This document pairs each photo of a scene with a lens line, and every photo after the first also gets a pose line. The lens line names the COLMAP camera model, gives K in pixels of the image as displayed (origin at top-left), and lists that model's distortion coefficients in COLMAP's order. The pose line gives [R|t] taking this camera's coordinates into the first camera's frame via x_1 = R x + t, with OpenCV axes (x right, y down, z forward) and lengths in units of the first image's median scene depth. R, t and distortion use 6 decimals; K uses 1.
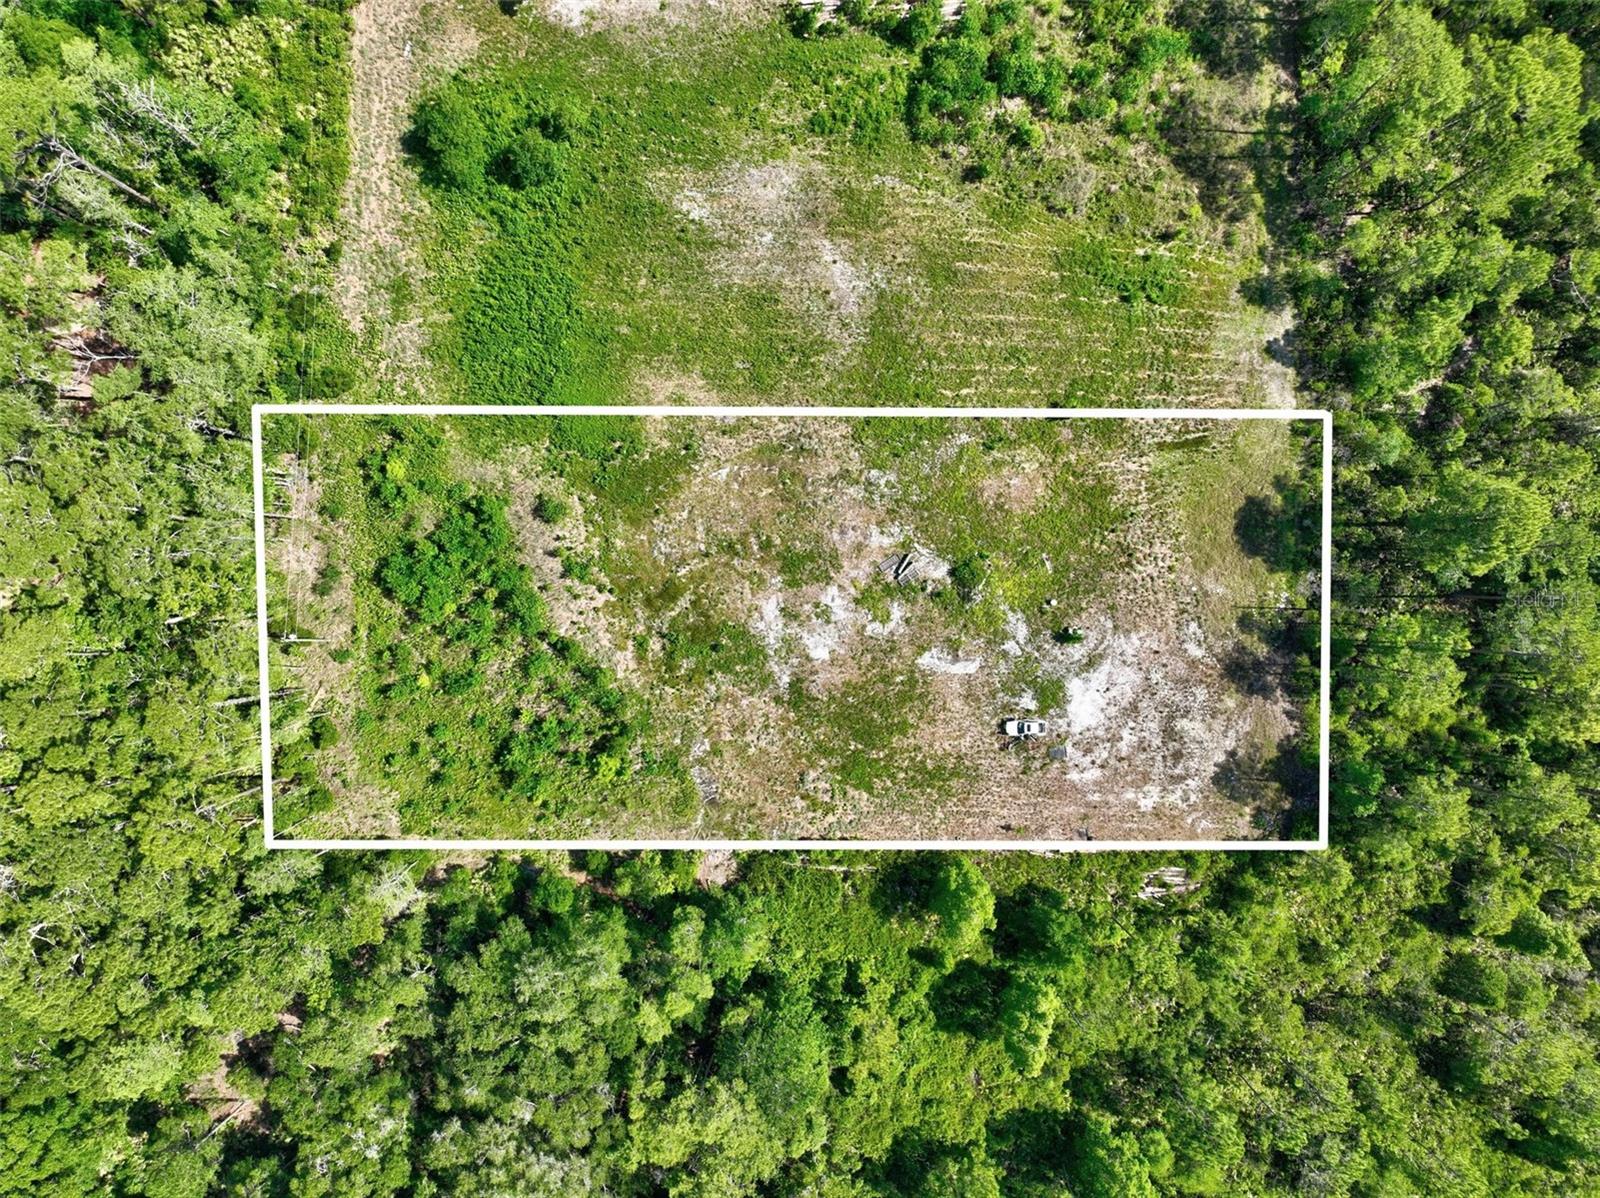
lens RADIAL K [[1125.4, 0, 798.8], [0, 1125.4, 595.2], [0, 0, 1]] dist [0.001274, 0.014336]
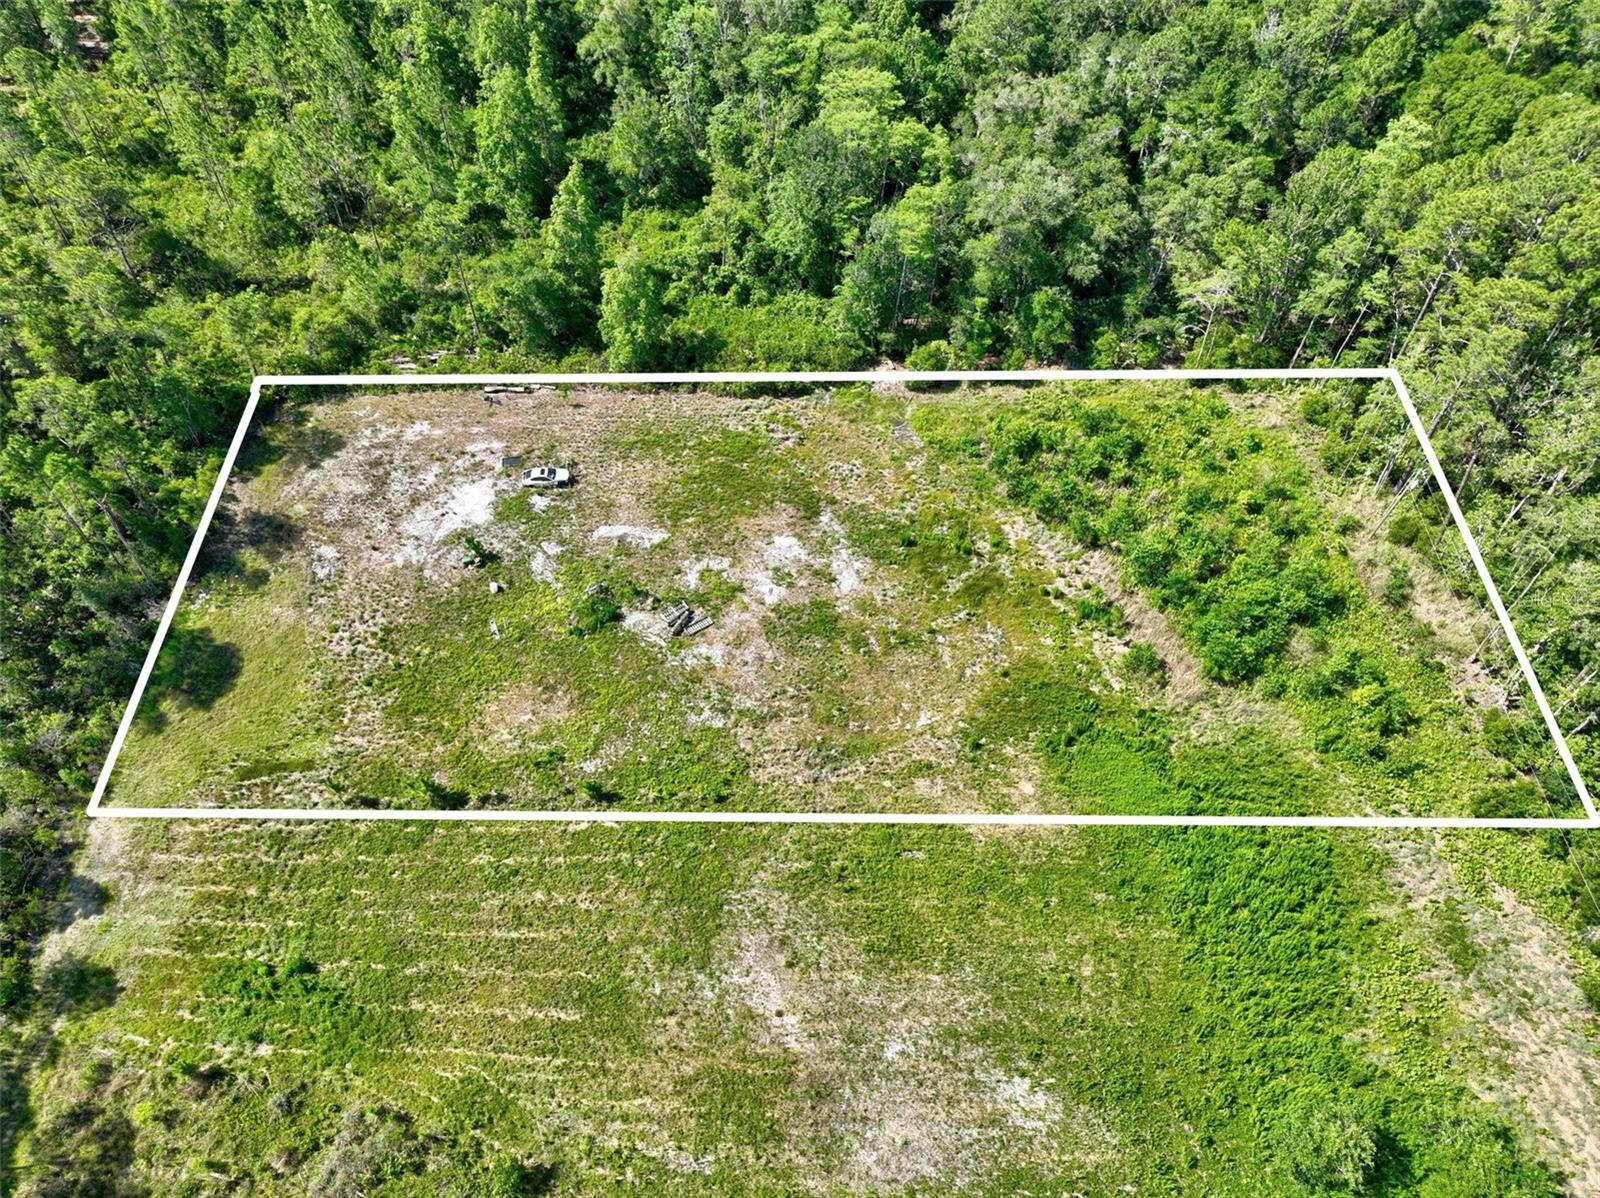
lens RADIAL K [[1125.4, 0, 799.7], [0, 1125.4, 601.7], [0, 0, 1]] dist [0.001274, 0.014336]
pose [[-0.999201, 0.021419, -0.033739, 0.036878], [-0.038128, -0.763837, 0.644282, -0.519187], [-0.011972, 0.645054, 0.764043, 0.392950]]
